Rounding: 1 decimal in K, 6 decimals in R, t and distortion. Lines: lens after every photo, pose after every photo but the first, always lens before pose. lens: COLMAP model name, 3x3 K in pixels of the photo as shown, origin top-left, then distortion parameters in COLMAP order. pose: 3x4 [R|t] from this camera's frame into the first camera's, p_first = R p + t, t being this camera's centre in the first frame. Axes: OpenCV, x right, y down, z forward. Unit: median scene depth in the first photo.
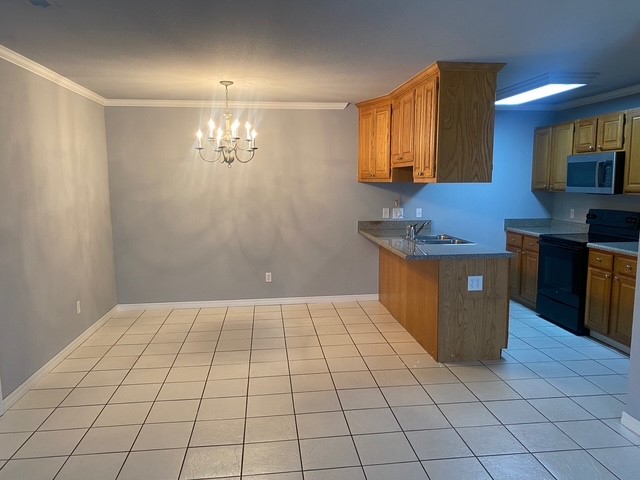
lens RADIAL K [[489.5, 0, 321.4], [0, 489.5, 246.3], [0, 0, 1]] dist [0.092089, -0.138059]
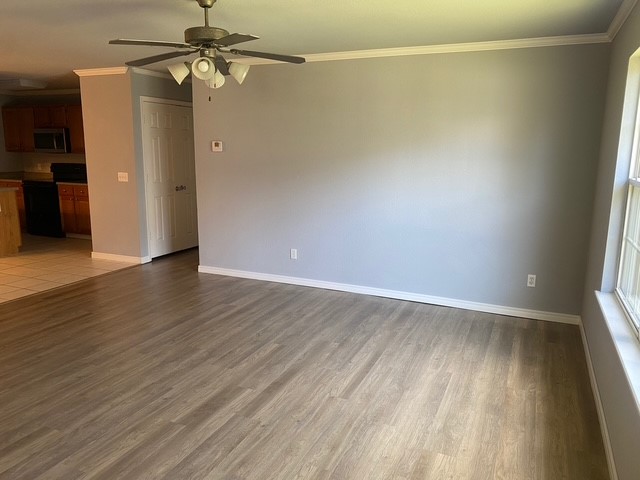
lens RADIAL K [[489.5, 0, 321.4], [0, 489.5, 246.3], [0, 0, 1]] dist [0.092089, -0.138059]
pose [[0.518553, -0.154655, 0.840943, -0.442914], [0.097005, 0.987797, 0.121846, 0.089420], [-0.849525, 0.018392, 0.527227, -0.641793]]
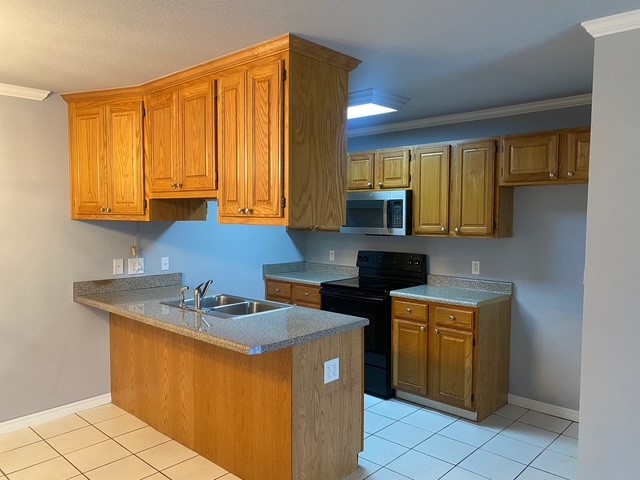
lens RADIAL K [[489.5, 0, 321.4], [0, 489.5, 246.3], [0, 0, 1]] dist [0.092089, -0.138059]
pose [[0.758163, -0.034687, 0.651141, -0.117799], [0.078467, 0.996181, -0.038296, -0.061346], [-0.647326, 0.080127, 0.757990, 0.405102]]
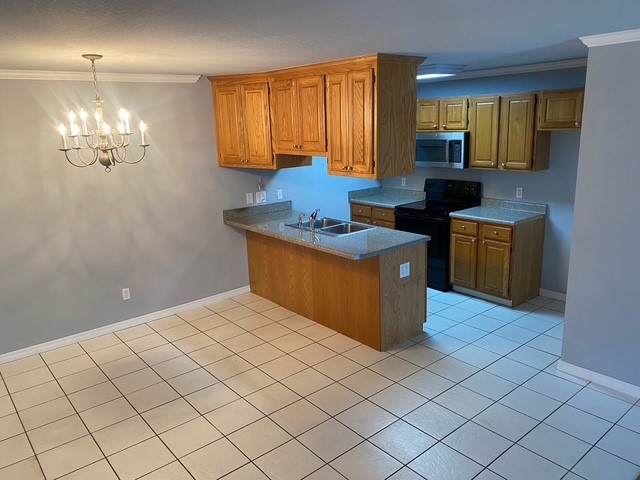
lens RADIAL K [[491.8, 0, 323.1], [0, 491.8, 241.0], [0, 0, 1]] dist [0.100710, -0.173668]
pose [[0.836702, -0.154430, 0.525434, -0.318474], [0.102825, 0.986655, 0.126248, -0.115710], [-0.537919, -0.051605, 0.841416, 0.182715]]
